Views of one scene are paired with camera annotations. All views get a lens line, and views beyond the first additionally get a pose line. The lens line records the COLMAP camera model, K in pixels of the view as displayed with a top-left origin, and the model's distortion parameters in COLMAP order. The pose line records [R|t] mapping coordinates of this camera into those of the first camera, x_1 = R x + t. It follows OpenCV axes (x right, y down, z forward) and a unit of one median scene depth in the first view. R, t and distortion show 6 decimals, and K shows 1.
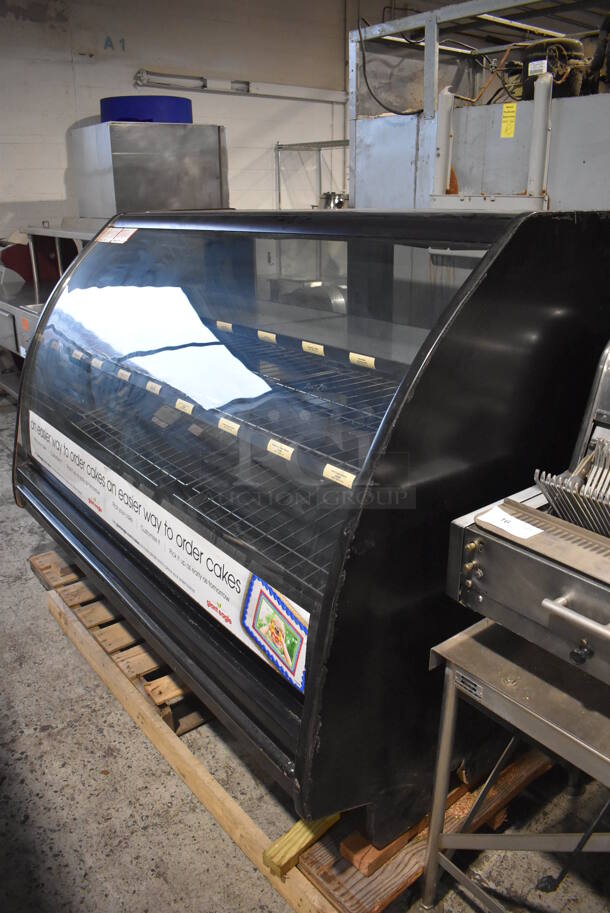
lens RADIAL K [[713.1, 0, 308.3], [0, 713.1, 461.7], [0, 0, 1]] dist [-0.094612, 0.012547]
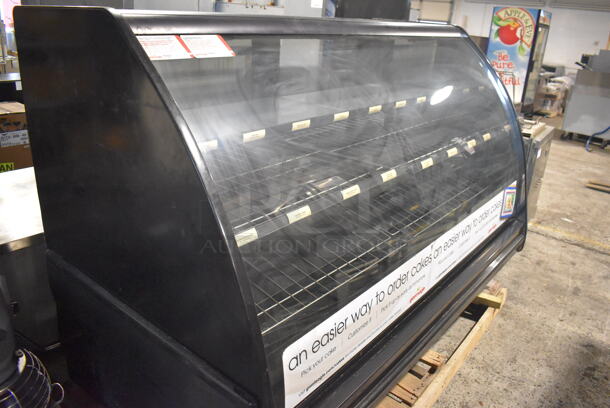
lens RADIAL K [[476.5, 0, 305.0], [0, 476.5, 204.0], [0, 0, 1]] dist [-0.094612, 0.012547]
pose [[-0.241372, -0.359444, 0.901410, -0.884541], [0.287820, 0.860564, 0.420226, -0.423355], [-0.926768, 0.360874, -0.104261, 1.215039]]
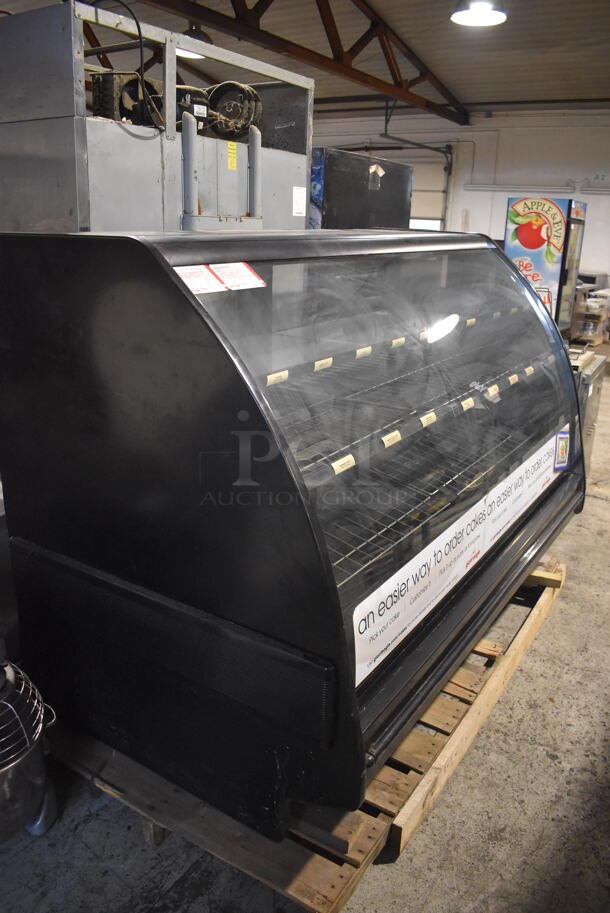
lens RADIAL K [[713.1, 0, 308.3], [0, 713.1, 461.7], [0, 0, 1]] dist [-0.094612, 0.012547]
pose [[-0.344993, -0.302213, 0.888621, -1.022835], [0.302772, 0.860304, 0.410129, -0.494803], [-0.888431, 0.410541, -0.205297, 1.356469]]
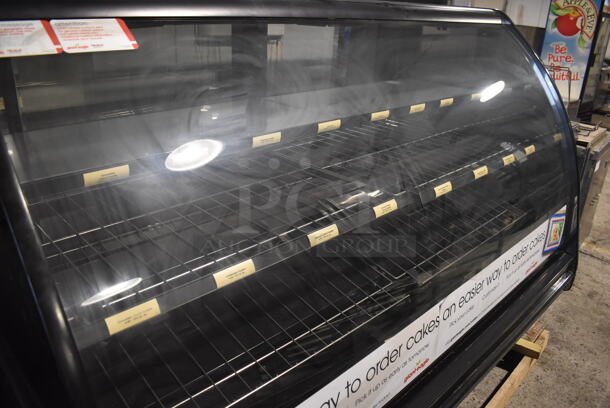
lens RADIAL K [[476.5, 0, 305.0], [0, 476.5, 204.0], [0, 0, 1]] dist [-0.094612, 0.012547]
pose [[-0.140552, -0.381353, 0.913682, -0.717692], [0.301938, 0.862372, 0.406385, -0.368161], [-0.942910, 0.332994, -0.006063, 1.086982]]
